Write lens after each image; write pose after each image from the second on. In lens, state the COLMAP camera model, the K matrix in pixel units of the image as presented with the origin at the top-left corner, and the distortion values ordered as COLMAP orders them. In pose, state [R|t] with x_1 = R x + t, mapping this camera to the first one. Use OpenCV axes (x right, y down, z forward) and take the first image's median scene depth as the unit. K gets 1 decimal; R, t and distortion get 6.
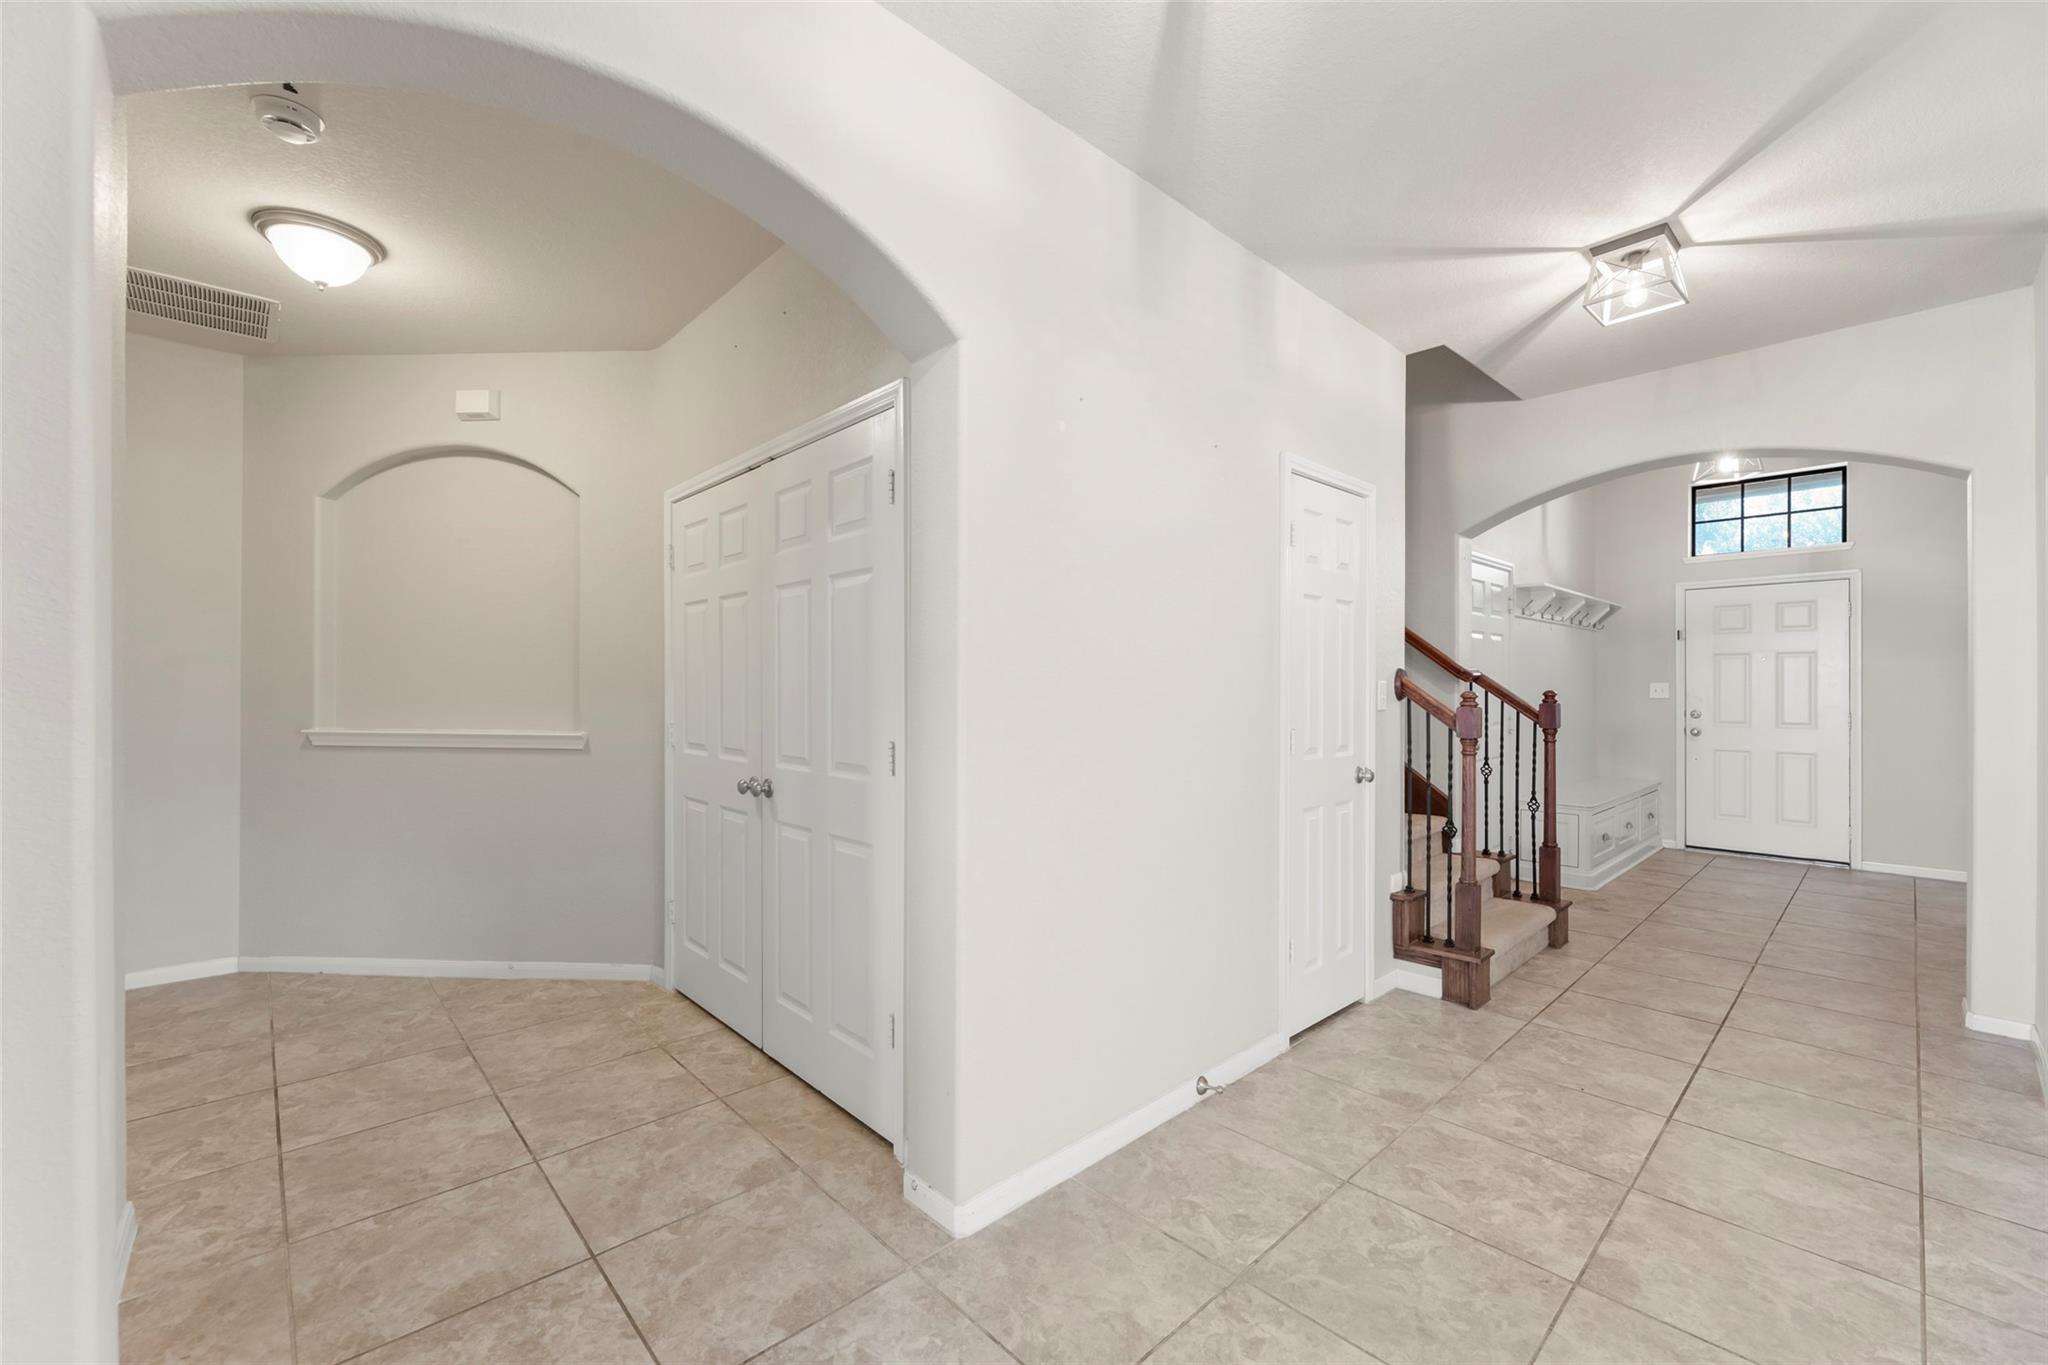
lens RADIAL K [[826.5, 0, 1012.1], [0, 826.5, 685.6], [0, 0, 1]] dist [0.002556, 0.000121]
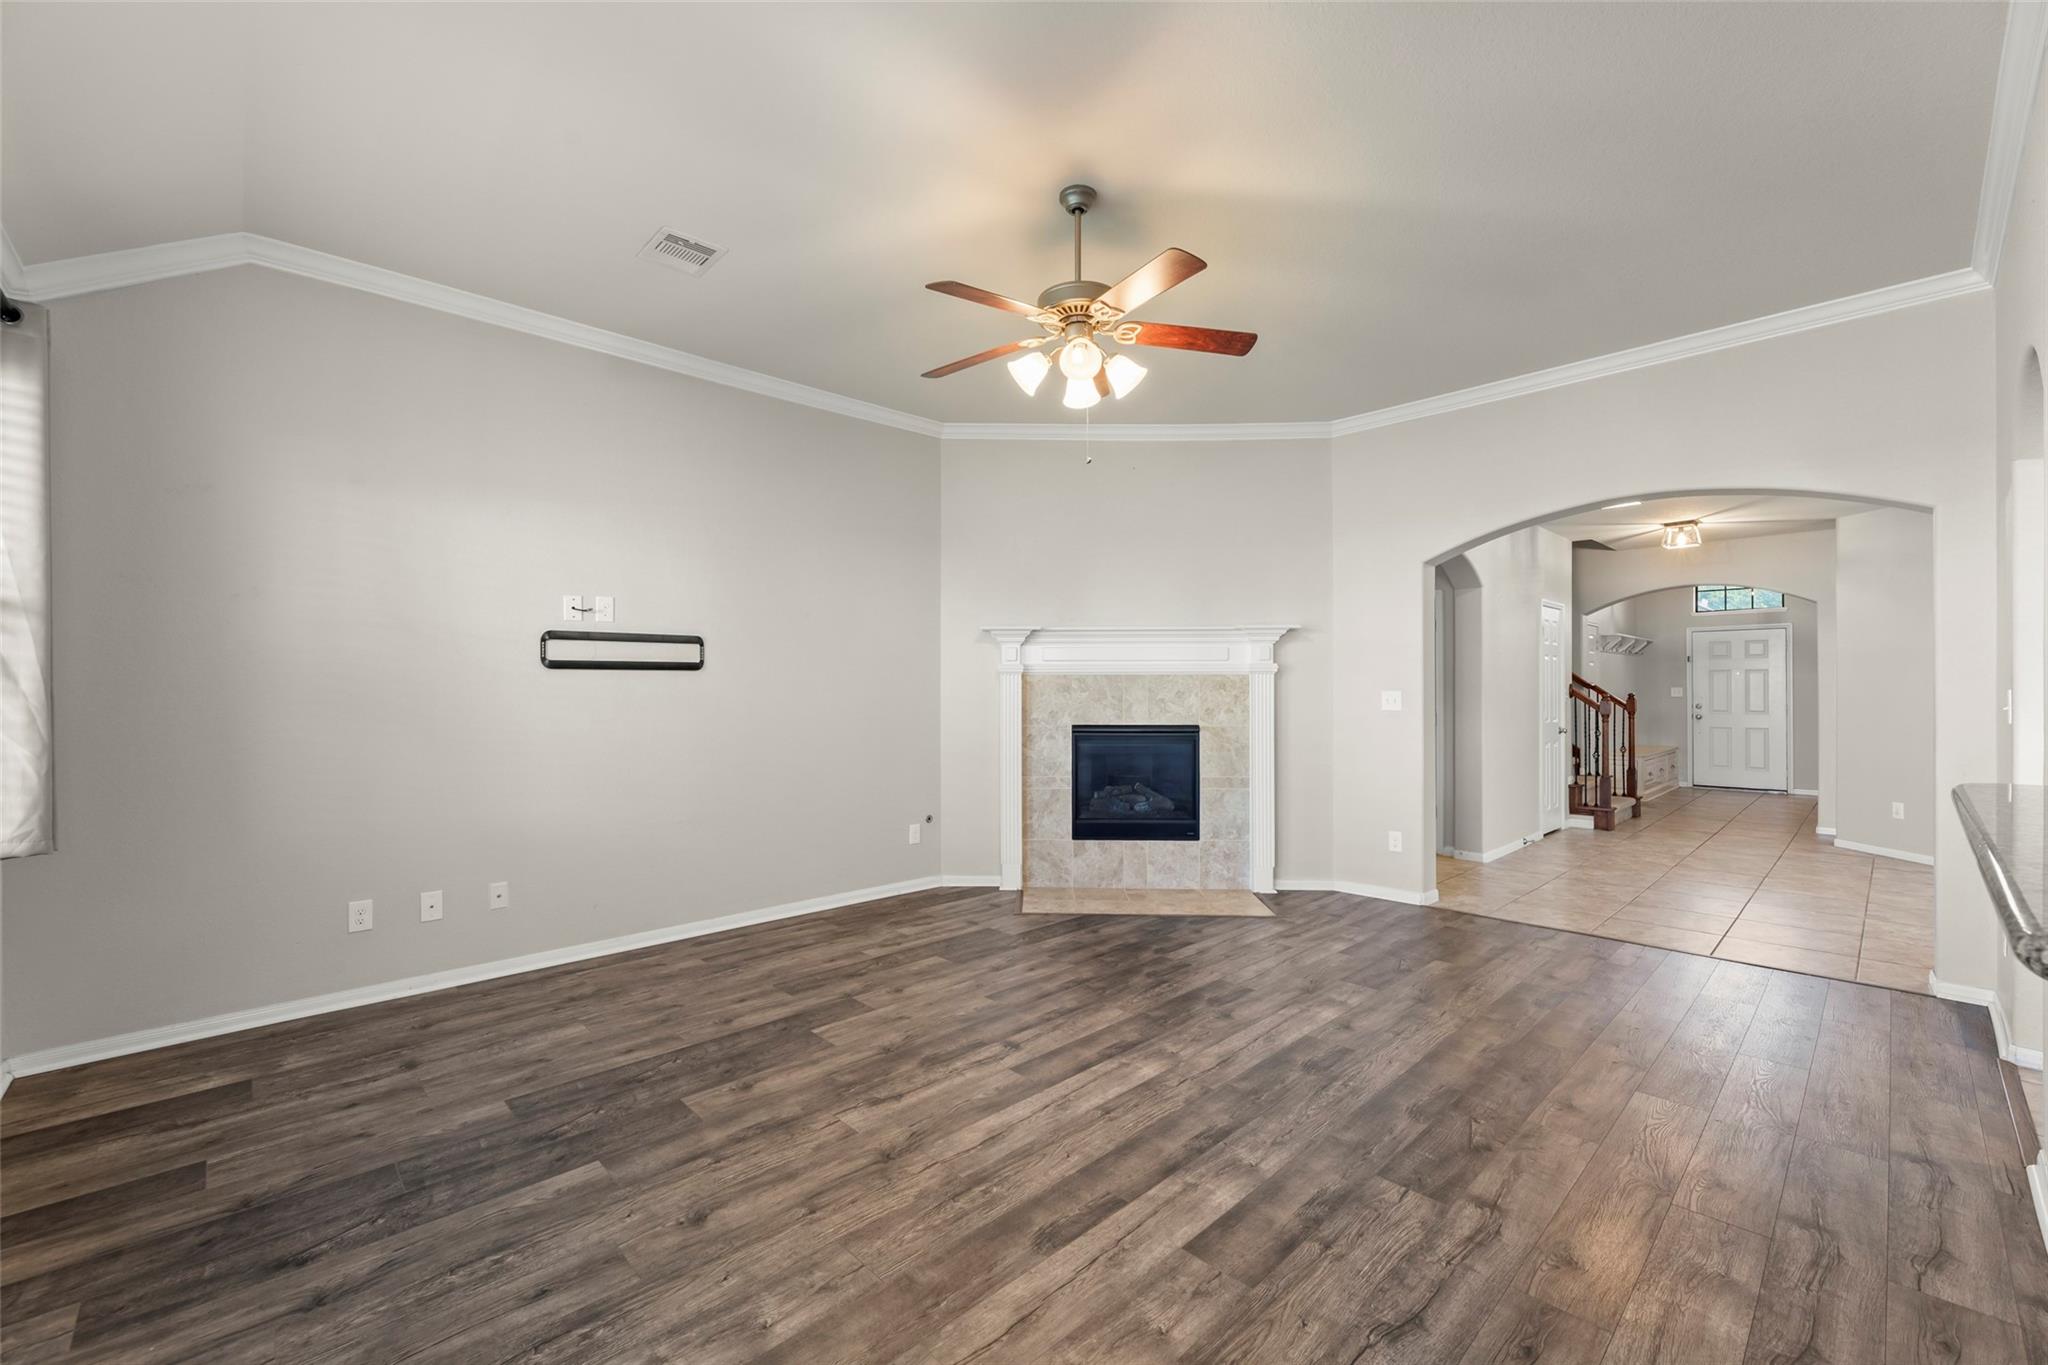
lens RADIAL K [[828.2, 0, 1014.0], [0, 828.2, 696.7], [0, 0, 1]] dist [-0.001714, 0.000003]
pose [[0.999938, -0.008278, 0.007498, -0.870492], [0.008236, 0.999950, 0.005688, -0.009249], [-0.007544, -0.005626, 0.999956, -1.008609]]
